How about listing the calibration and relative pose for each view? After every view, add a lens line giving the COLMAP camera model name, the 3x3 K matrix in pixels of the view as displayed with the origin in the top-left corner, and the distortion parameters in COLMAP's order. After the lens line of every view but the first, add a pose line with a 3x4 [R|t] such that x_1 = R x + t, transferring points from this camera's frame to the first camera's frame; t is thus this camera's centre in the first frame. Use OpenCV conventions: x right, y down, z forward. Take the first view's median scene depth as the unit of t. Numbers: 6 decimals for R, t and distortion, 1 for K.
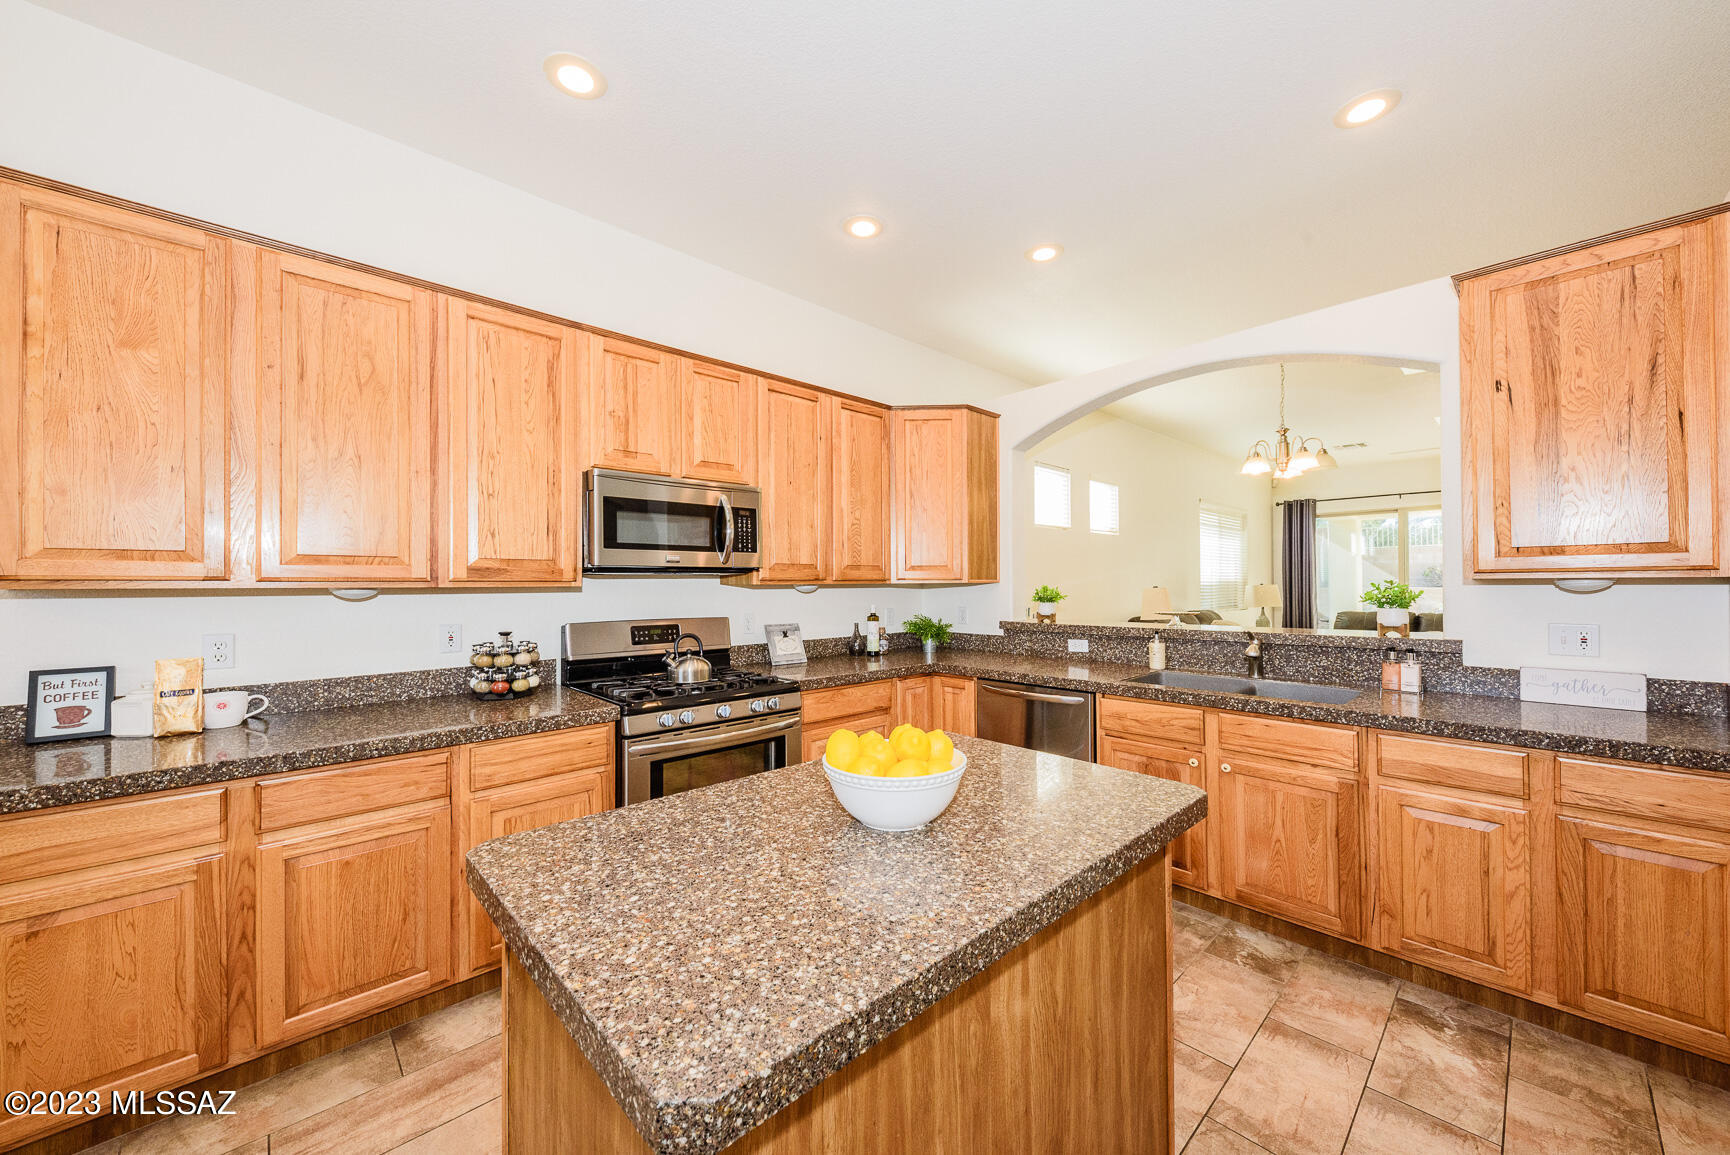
lens RADIAL K [[696.1, 0, 863.4], [0, 696.1, 583.9], [0, 0, 1]] dist [0.011138, -0.004169]
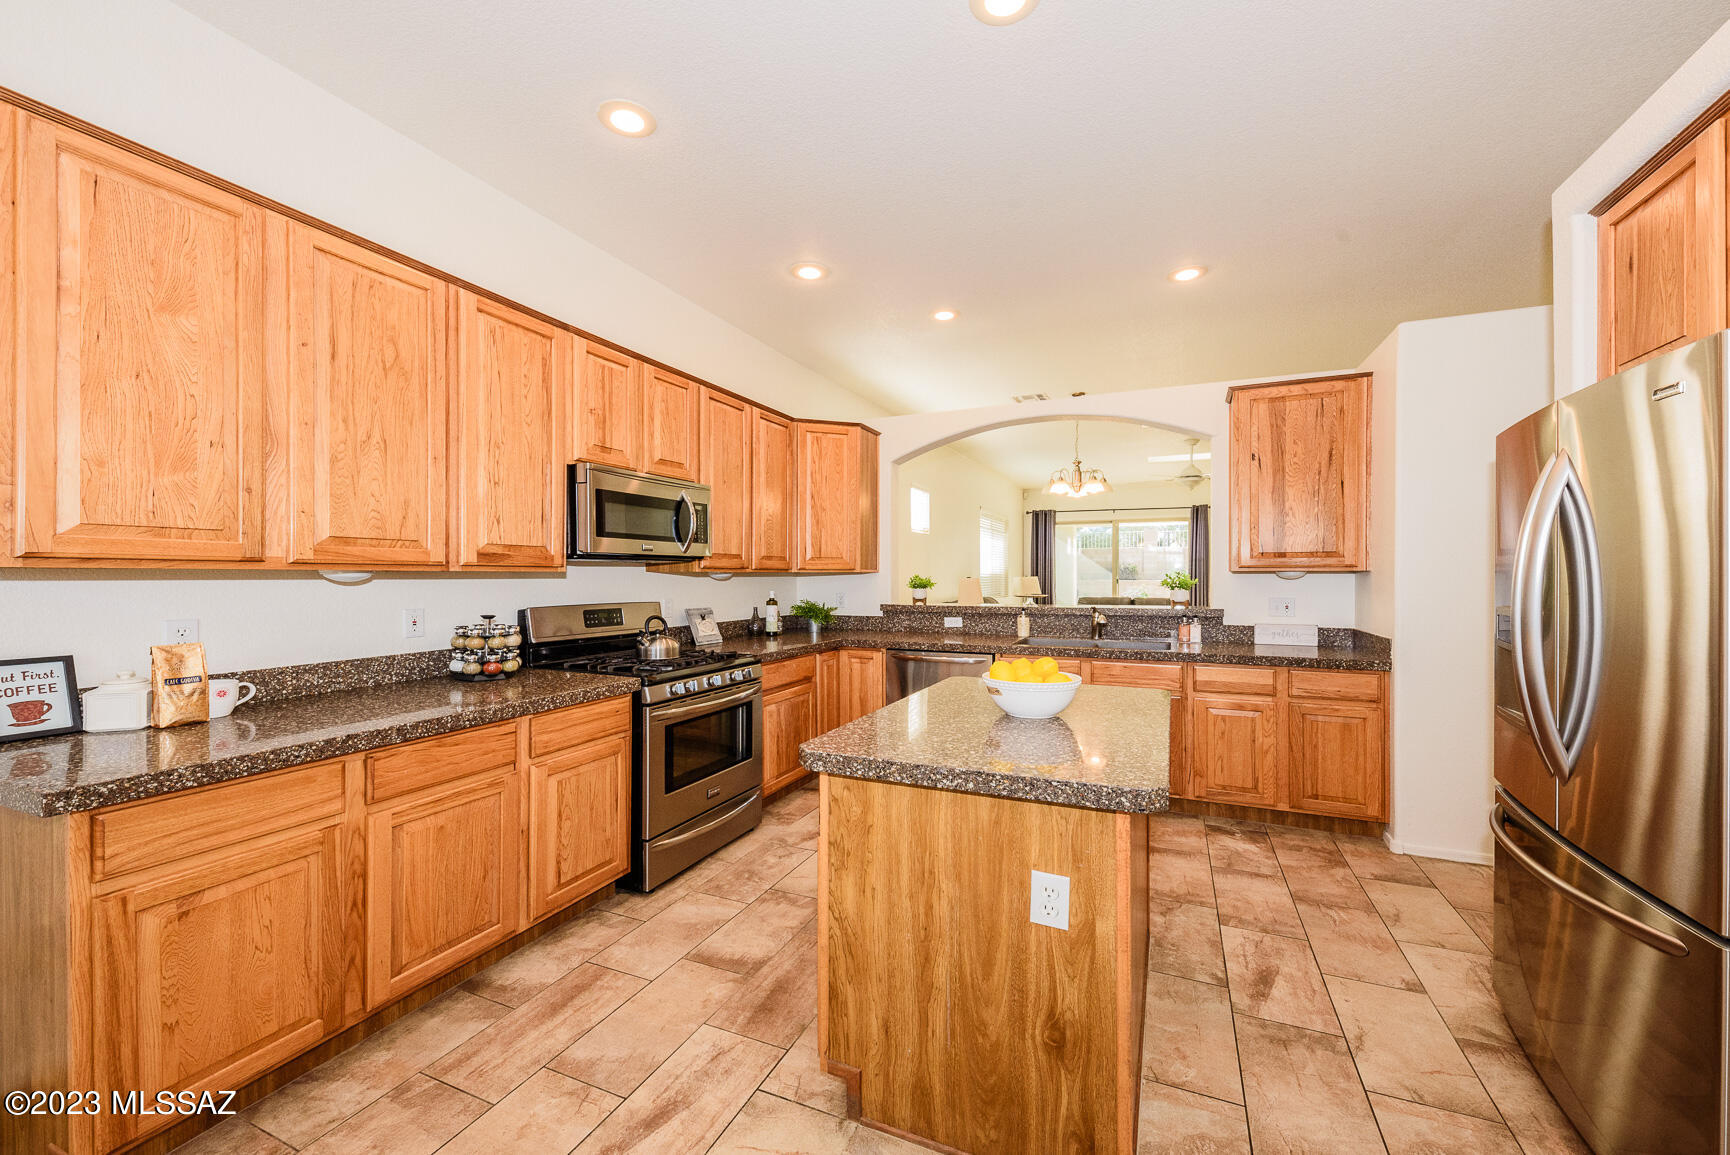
lens RADIAL K [[663.7, 0, 877.4], [0, 663.7, 581.6], [0, 0, 1]] dist [0.009731, -0.001623]
pose [[0.938293, 0.003485, 0.345824, -0.383549], [-0.006817, 0.999941, 0.008417, 0.008334], [-0.345775, -0.010255, 0.938262, -0.148687]]
